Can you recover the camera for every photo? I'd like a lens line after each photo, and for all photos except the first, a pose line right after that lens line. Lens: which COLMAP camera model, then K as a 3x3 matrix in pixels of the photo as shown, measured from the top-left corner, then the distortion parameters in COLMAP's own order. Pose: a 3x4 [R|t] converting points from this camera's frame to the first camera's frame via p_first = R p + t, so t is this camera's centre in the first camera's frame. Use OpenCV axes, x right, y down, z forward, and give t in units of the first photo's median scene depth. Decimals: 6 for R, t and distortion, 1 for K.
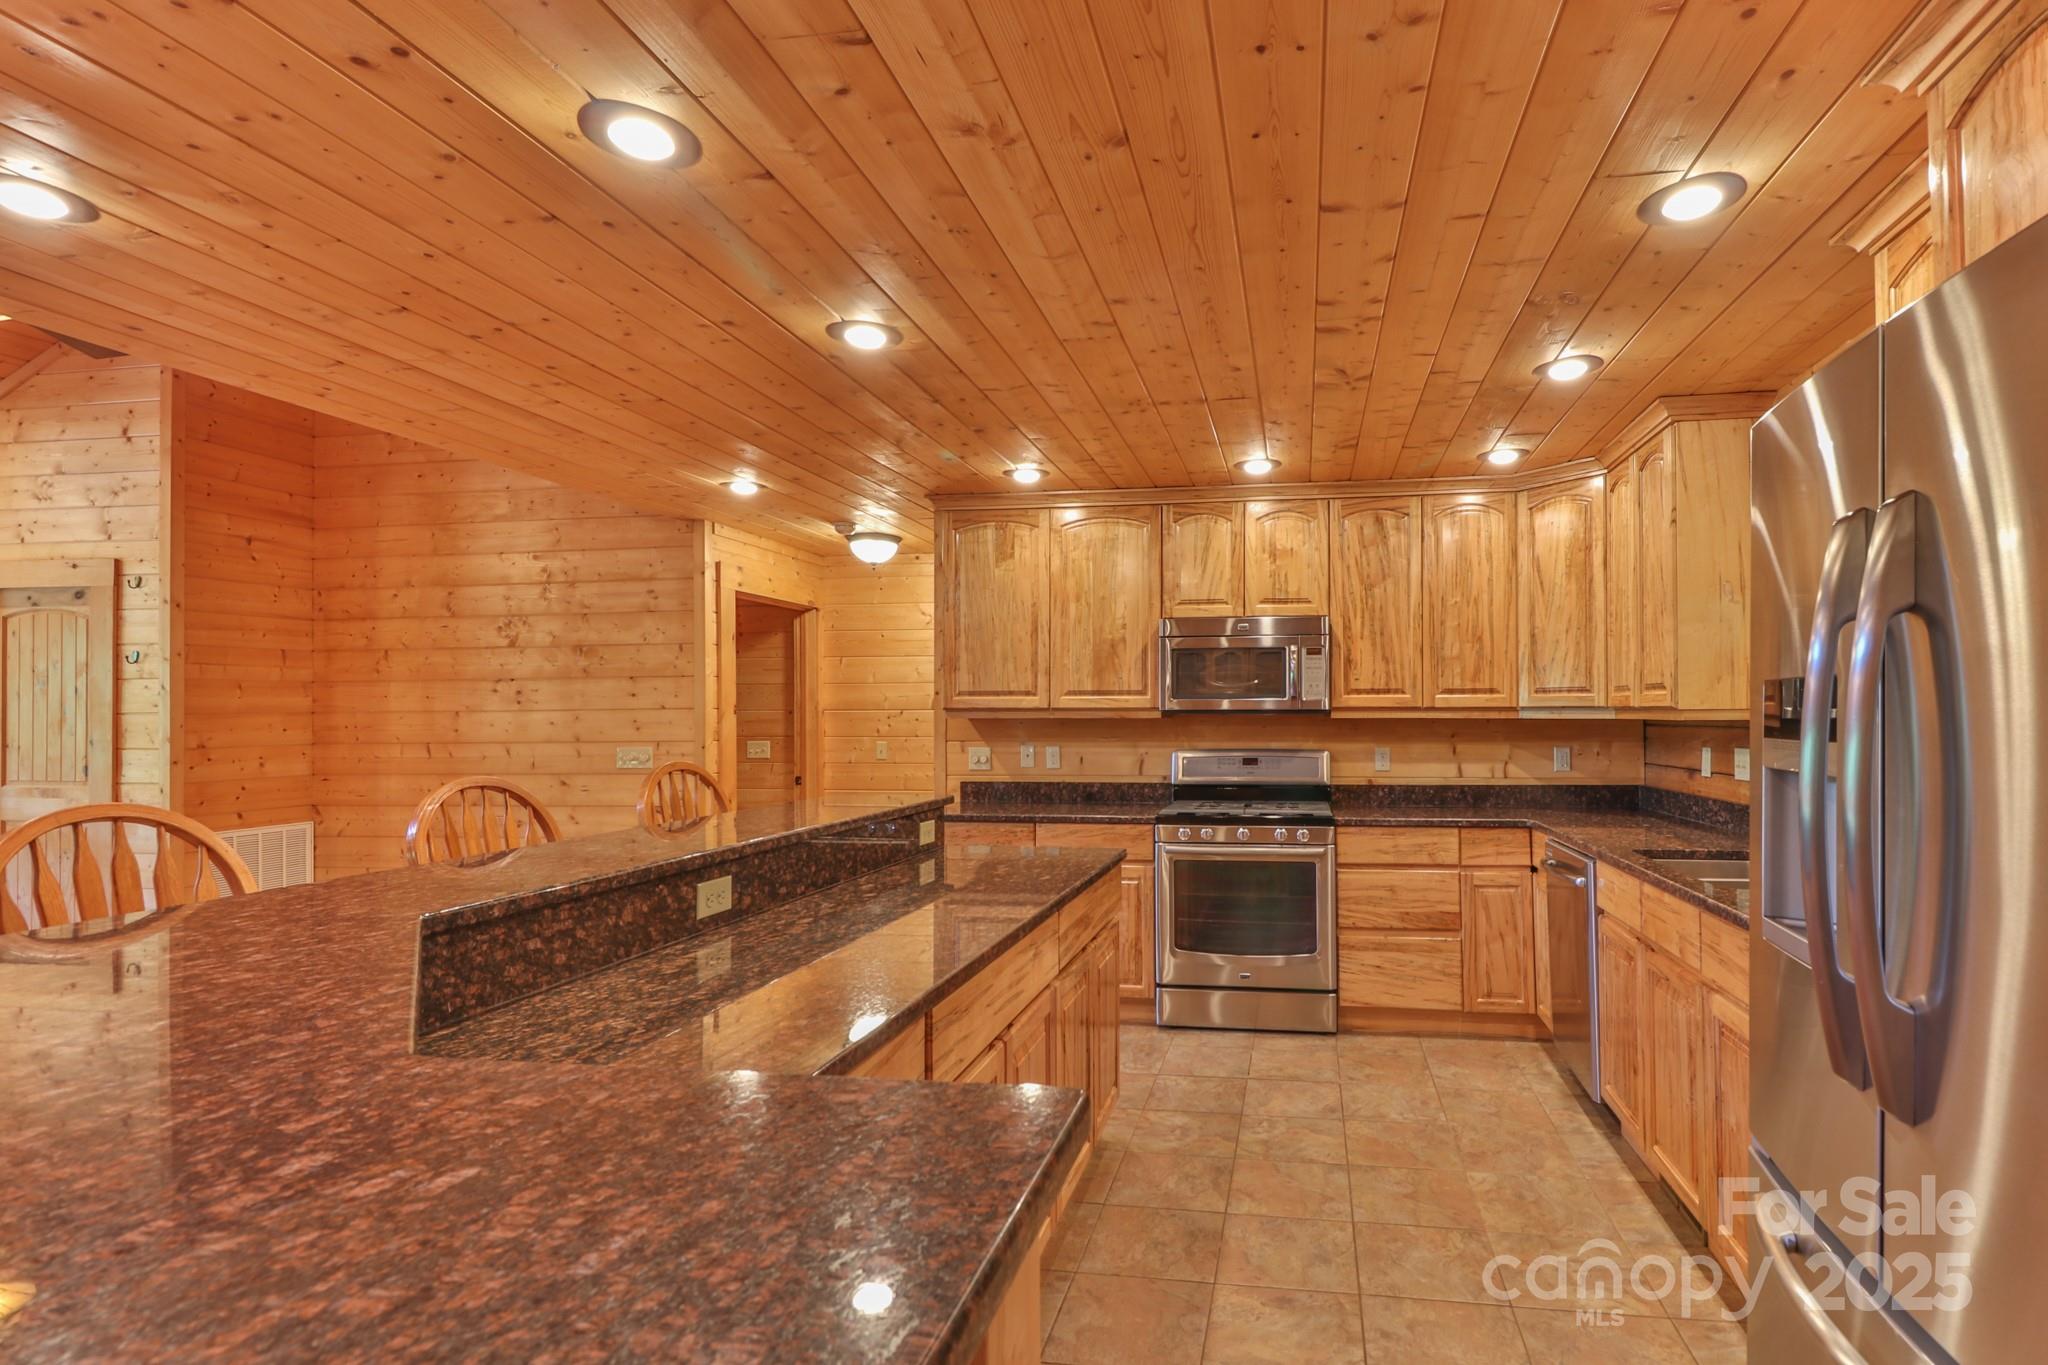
lens RADIAL K [[1460.4, 0, 1024.0], [0, 1460.4, 682.5], [0, 0, 1]] dist [0.027374, 0.000211]
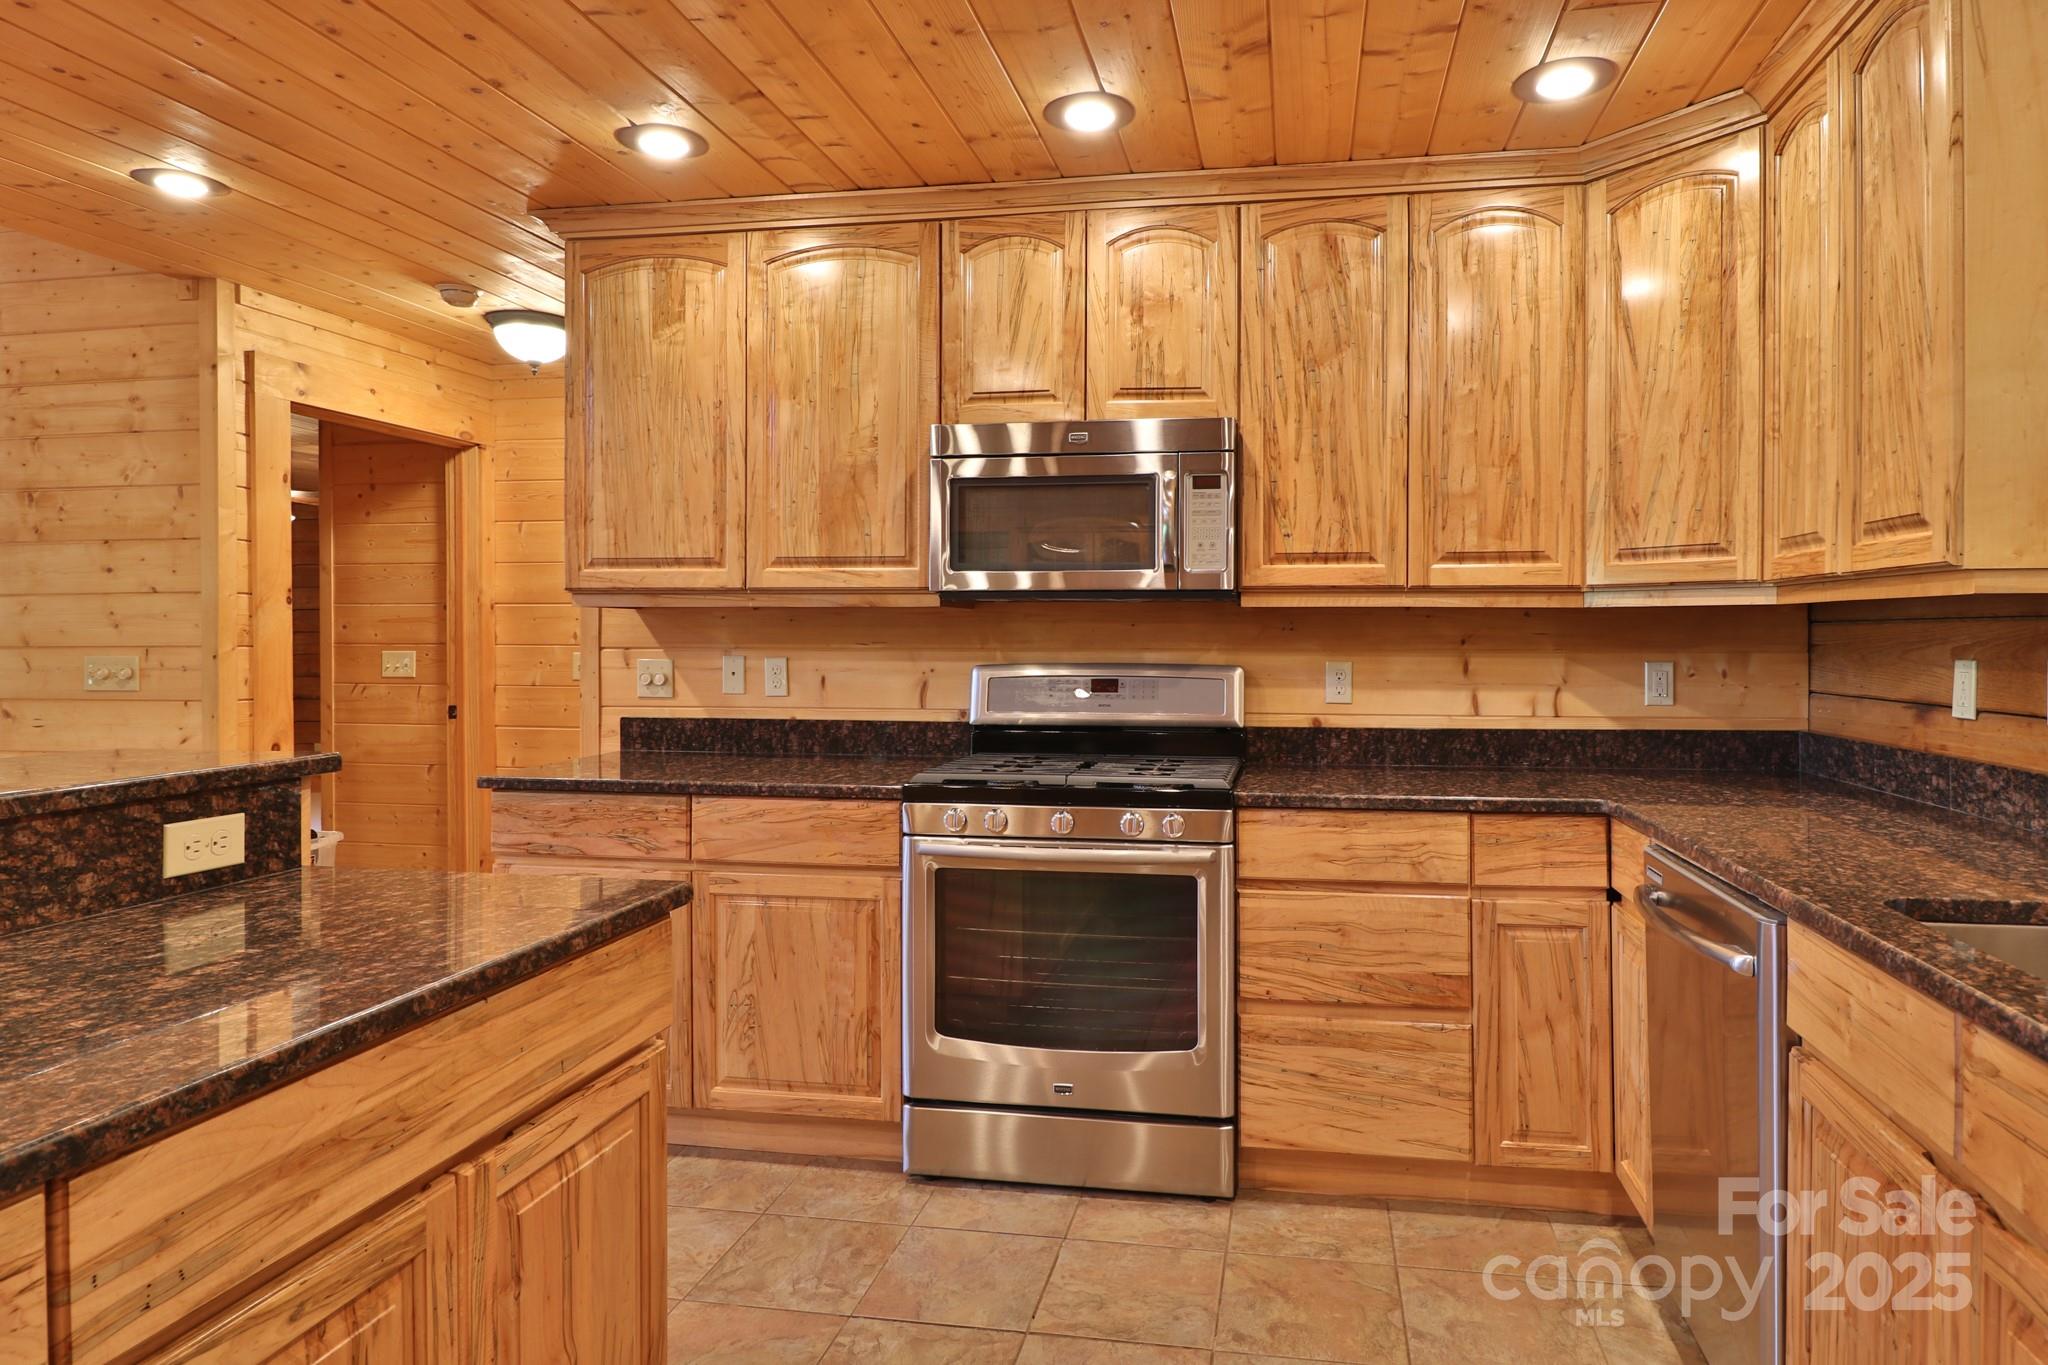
lens RADIAL K [[1485.7, 0, 1021.0], [0, 1485.7, 637.9], [0, 0, 1]] dist [0.001885, -0.002979]
pose [[0.999865, 0.005380, -0.015556, 0.137941], [-0.005074, 0.999794, 0.019628, 0.025821], [0.015658, -0.019546, 0.999686, 0.446843]]
